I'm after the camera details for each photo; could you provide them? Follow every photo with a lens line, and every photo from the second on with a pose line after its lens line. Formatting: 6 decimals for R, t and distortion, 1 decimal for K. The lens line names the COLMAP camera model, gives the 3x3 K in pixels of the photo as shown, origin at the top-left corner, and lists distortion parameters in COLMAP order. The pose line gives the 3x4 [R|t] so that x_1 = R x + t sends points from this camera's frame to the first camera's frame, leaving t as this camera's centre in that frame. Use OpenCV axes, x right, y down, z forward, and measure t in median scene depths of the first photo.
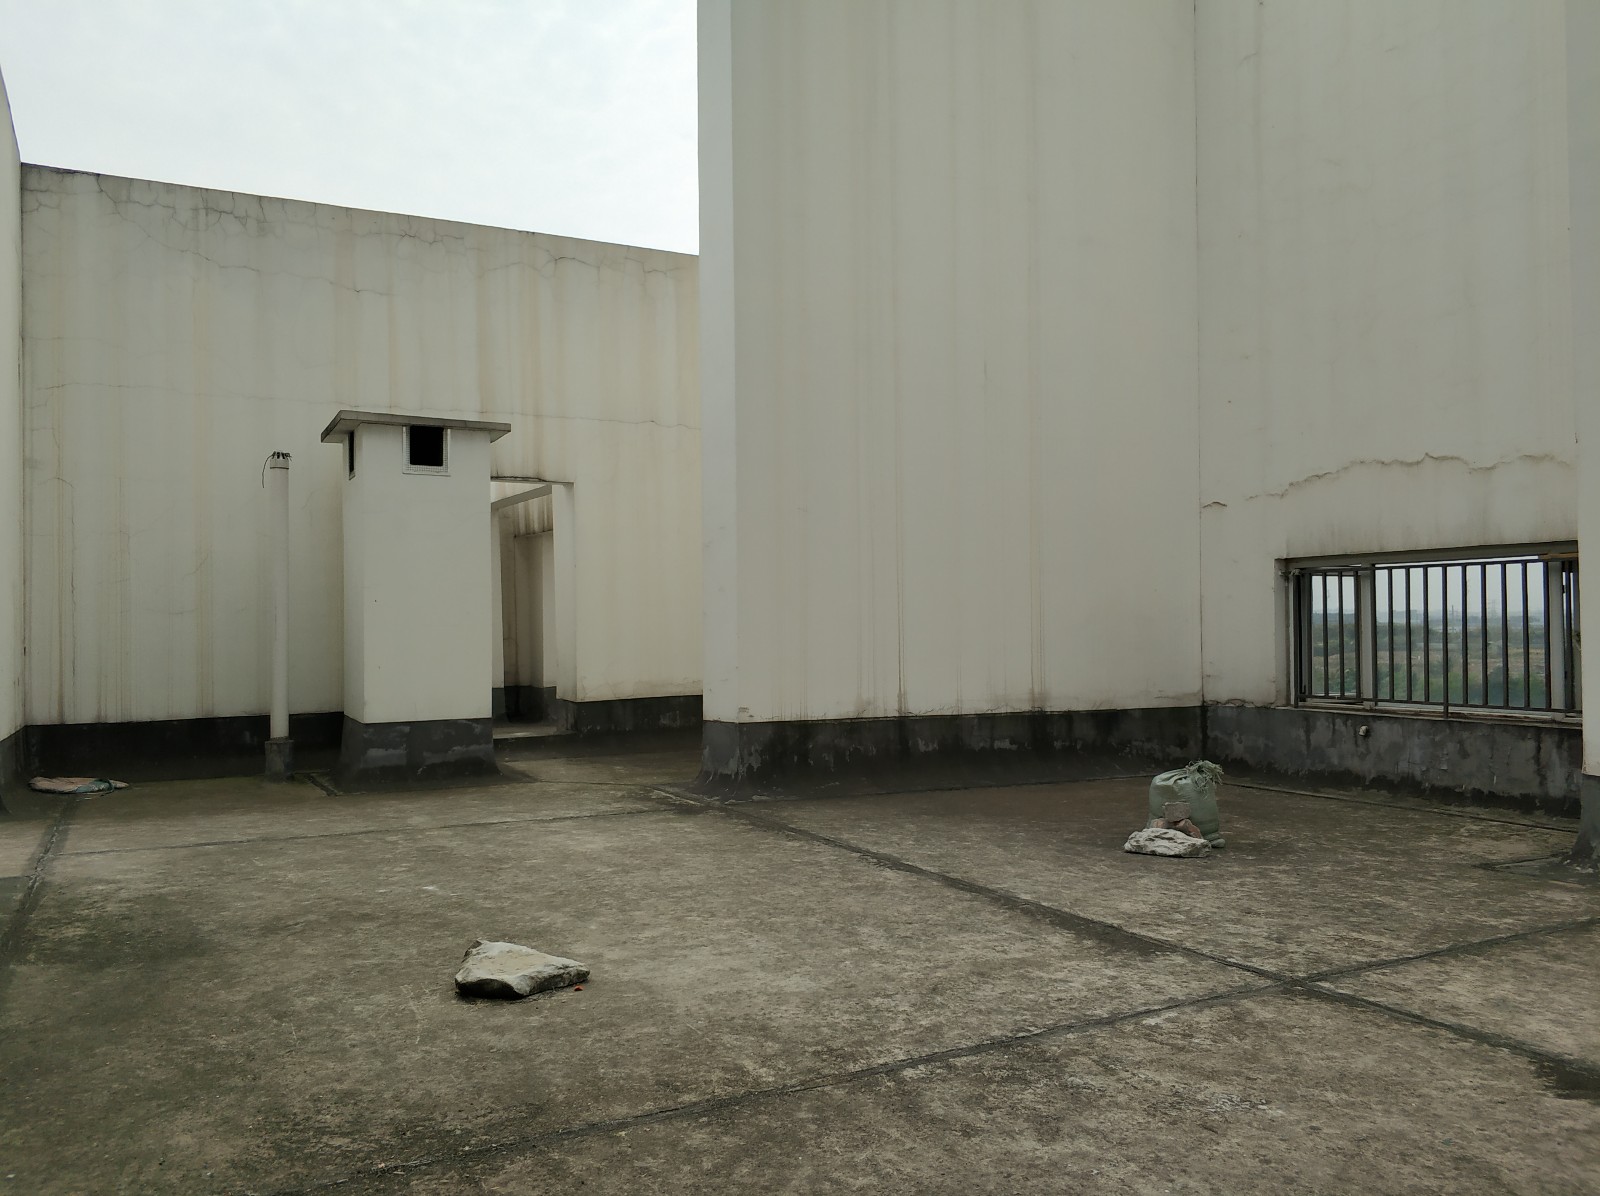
lens RADIAL K [[1266.9, 0, 798.4], [0, 1266.9, 604.9], [0, 0, 1]] dist [0.066966, 0.003104]
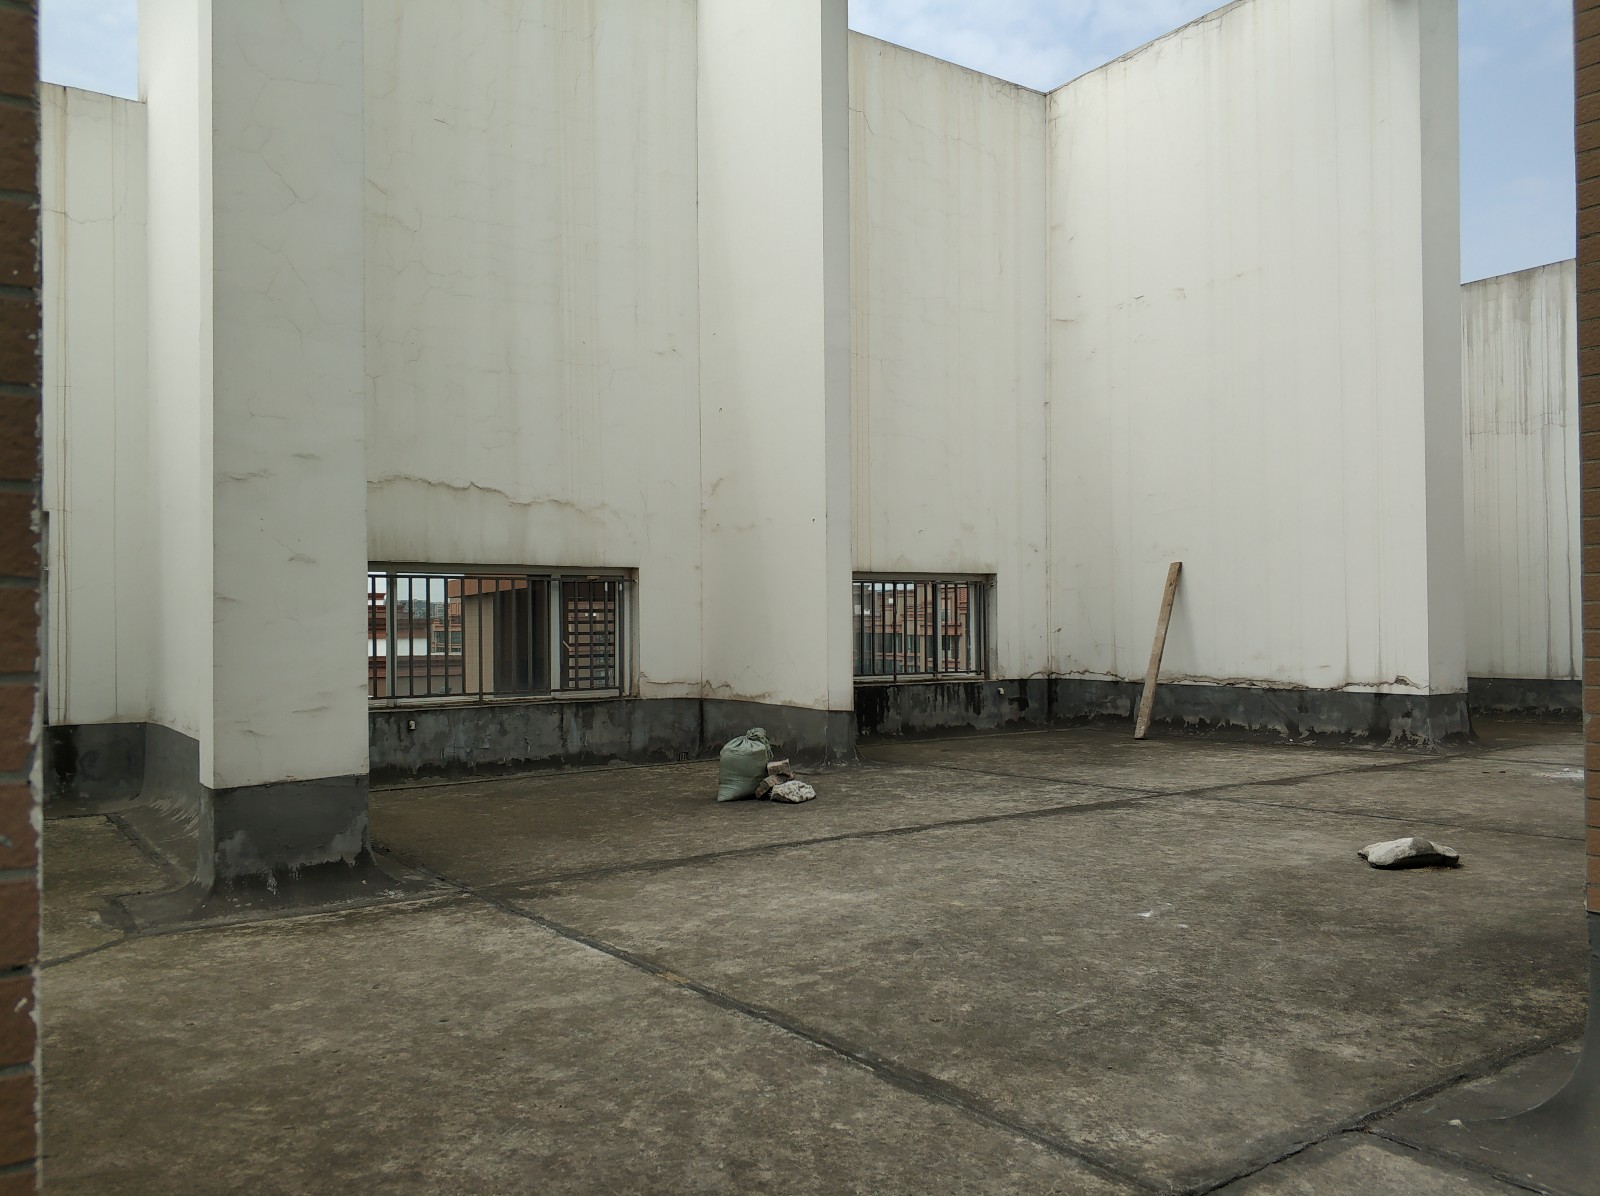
lens RADIAL K [[1266.9, 0, 798.1], [0, 1266.9, 598.2], [0, 0, 1]] dist [0.066966, 0.003104]
pose [[-0.139941, 0.045259, 0.989125, -0.715654], [0.001285, 0.998962, -0.045527, 0.042643], [-0.990159, -0.005100, -0.139854, 0.877340]]
